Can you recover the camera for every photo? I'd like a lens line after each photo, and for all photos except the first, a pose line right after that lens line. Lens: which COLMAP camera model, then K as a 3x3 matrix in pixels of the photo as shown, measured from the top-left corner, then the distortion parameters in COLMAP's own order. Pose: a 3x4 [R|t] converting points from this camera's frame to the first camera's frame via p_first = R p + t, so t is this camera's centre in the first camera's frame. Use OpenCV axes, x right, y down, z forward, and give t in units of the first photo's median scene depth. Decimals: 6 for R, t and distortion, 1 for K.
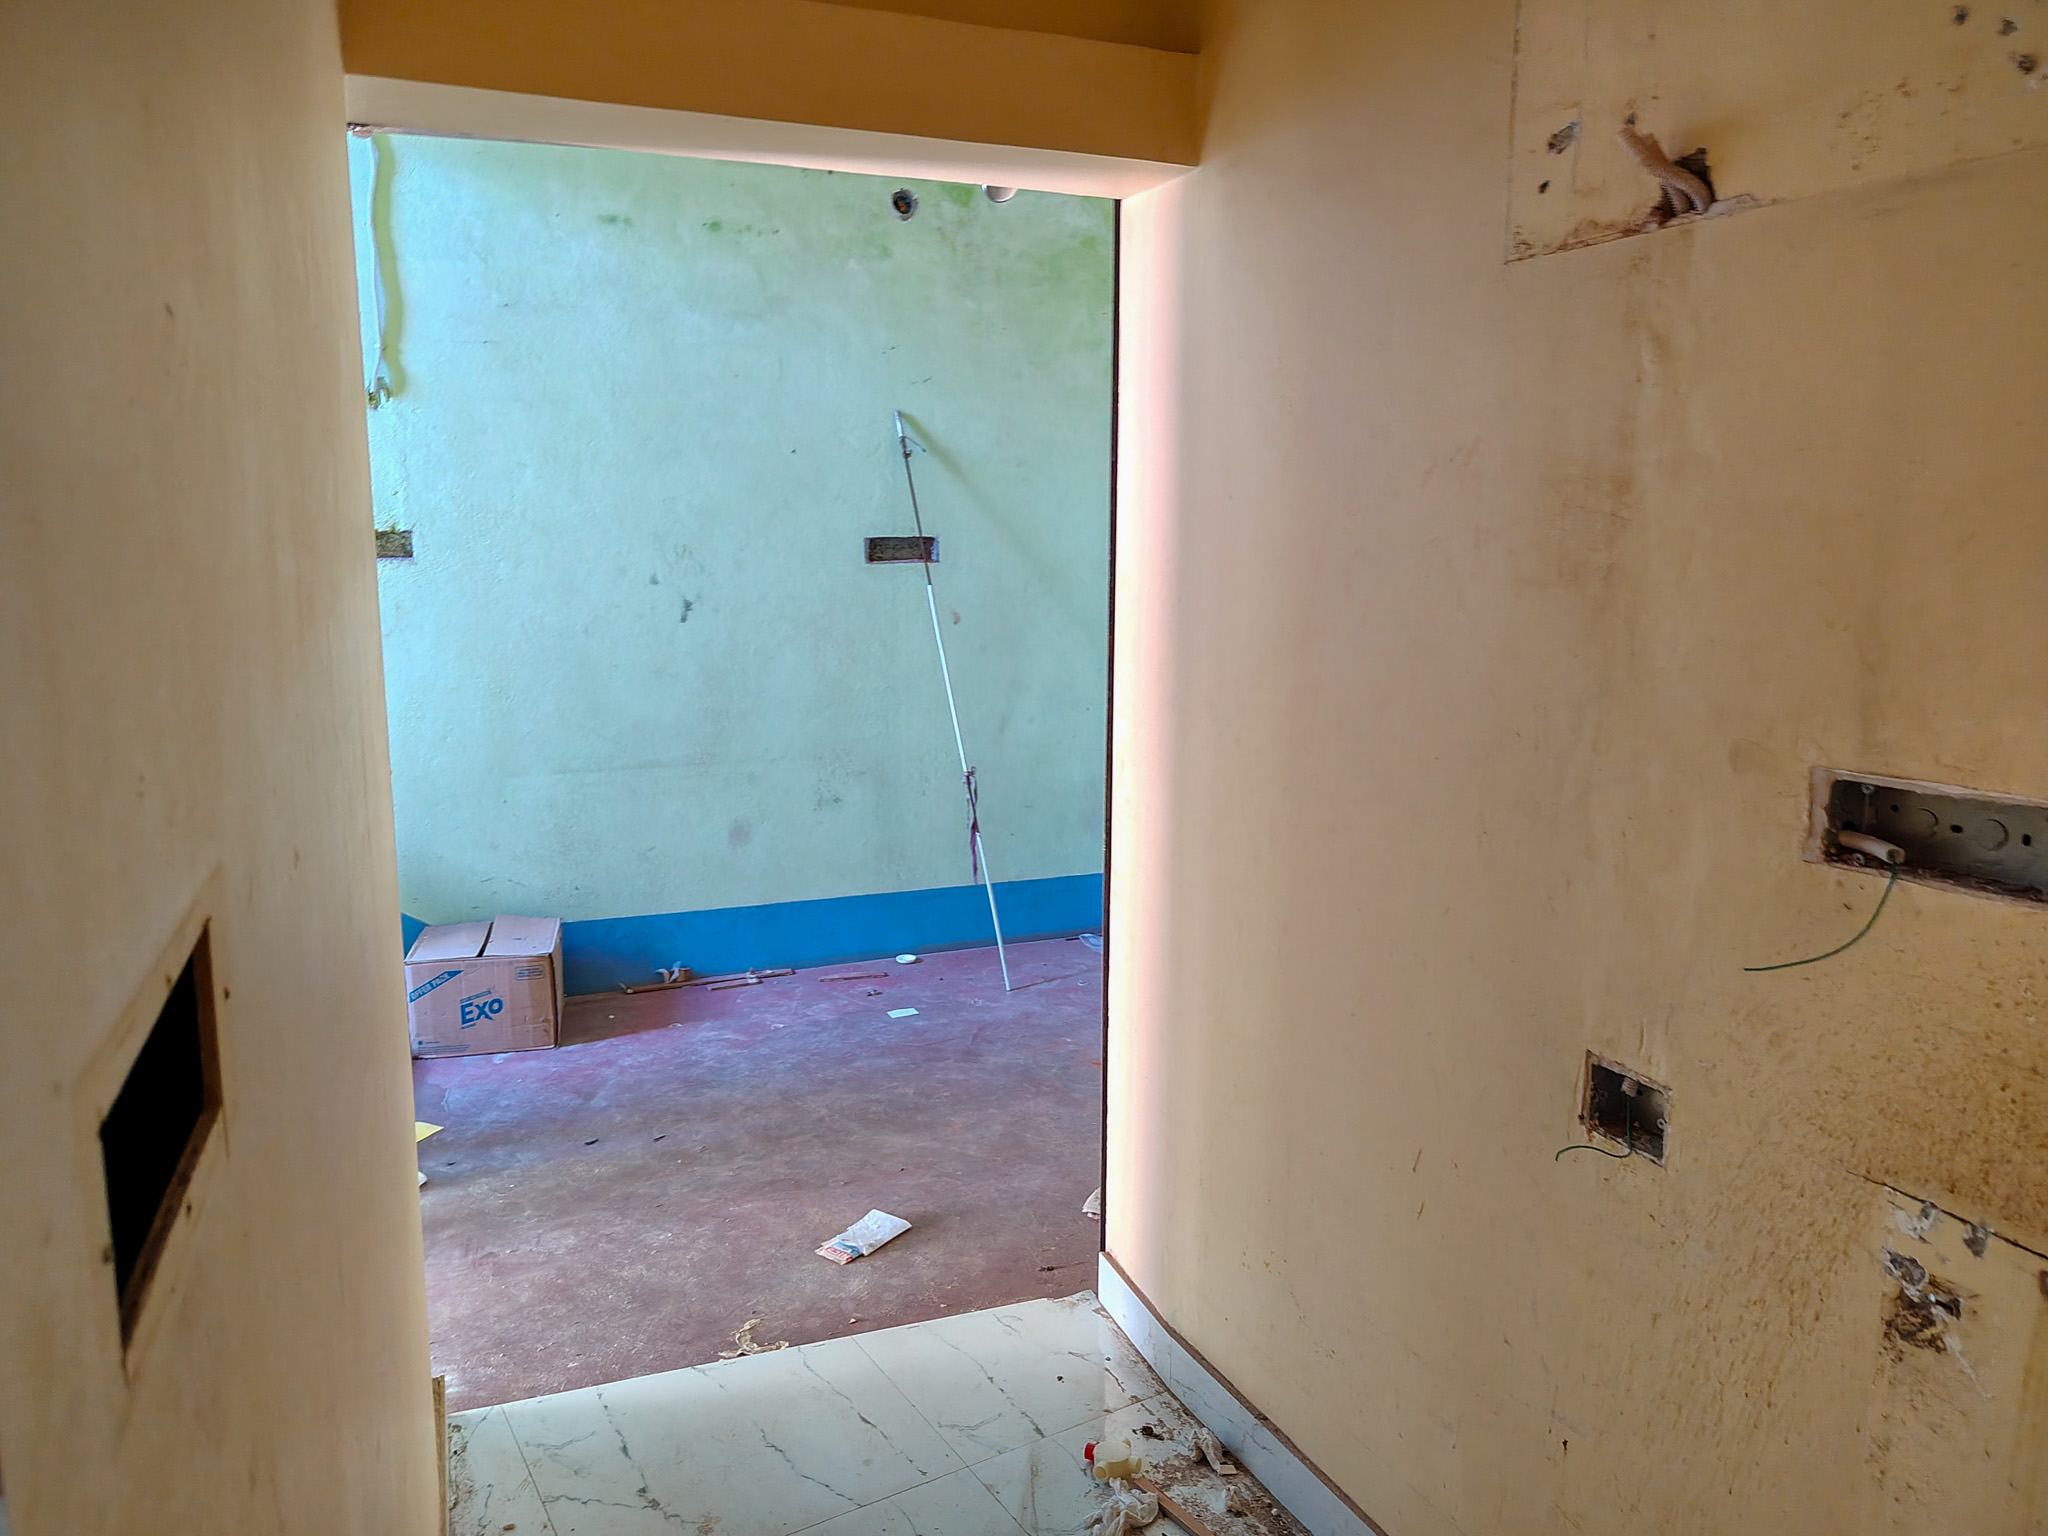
lens RADIAL K [[1475.3, 0, 1021.8], [0, 1475.3, 768.9], [0, 0, 1]] dist [-0.004668, 0.001343]
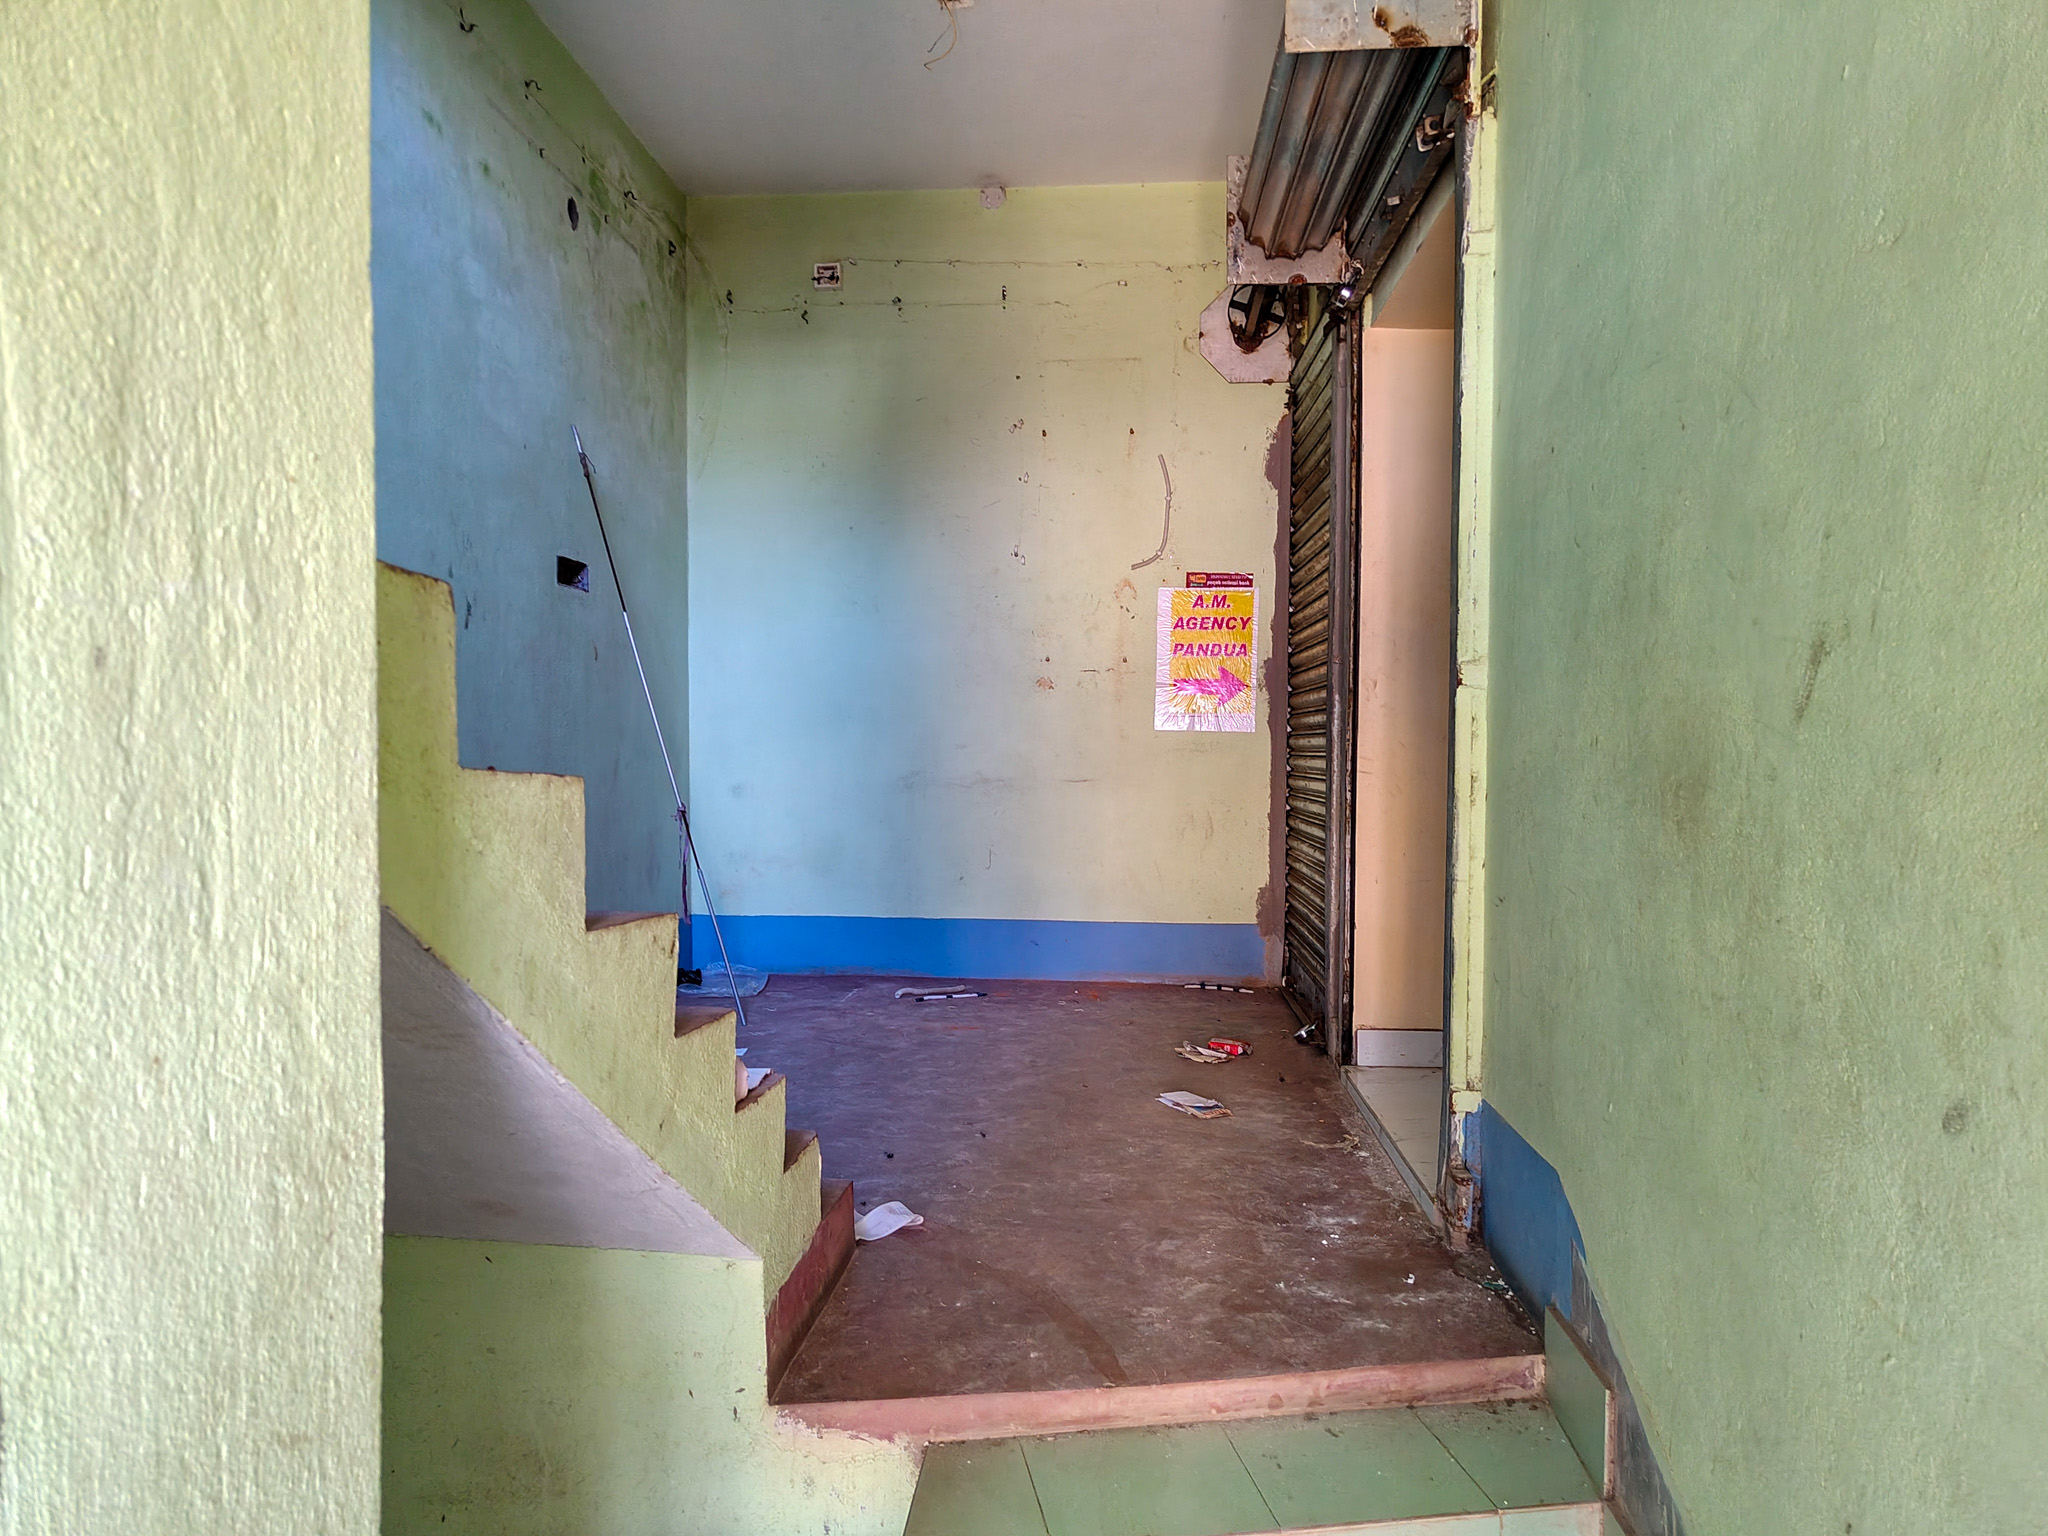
lens RADIAL K [[1475.3, 0, 1019.6], [0, 1475.3, 770.2], [0, 0, 1]] dist [-0.004668, 0.001343]
pose [[0.424353, -0.026770, 0.905101, -1.197954], [0.166946, 0.984740, -0.049146, 0.092798], [-0.889974, 0.171958, 0.422346, 0.586386]]
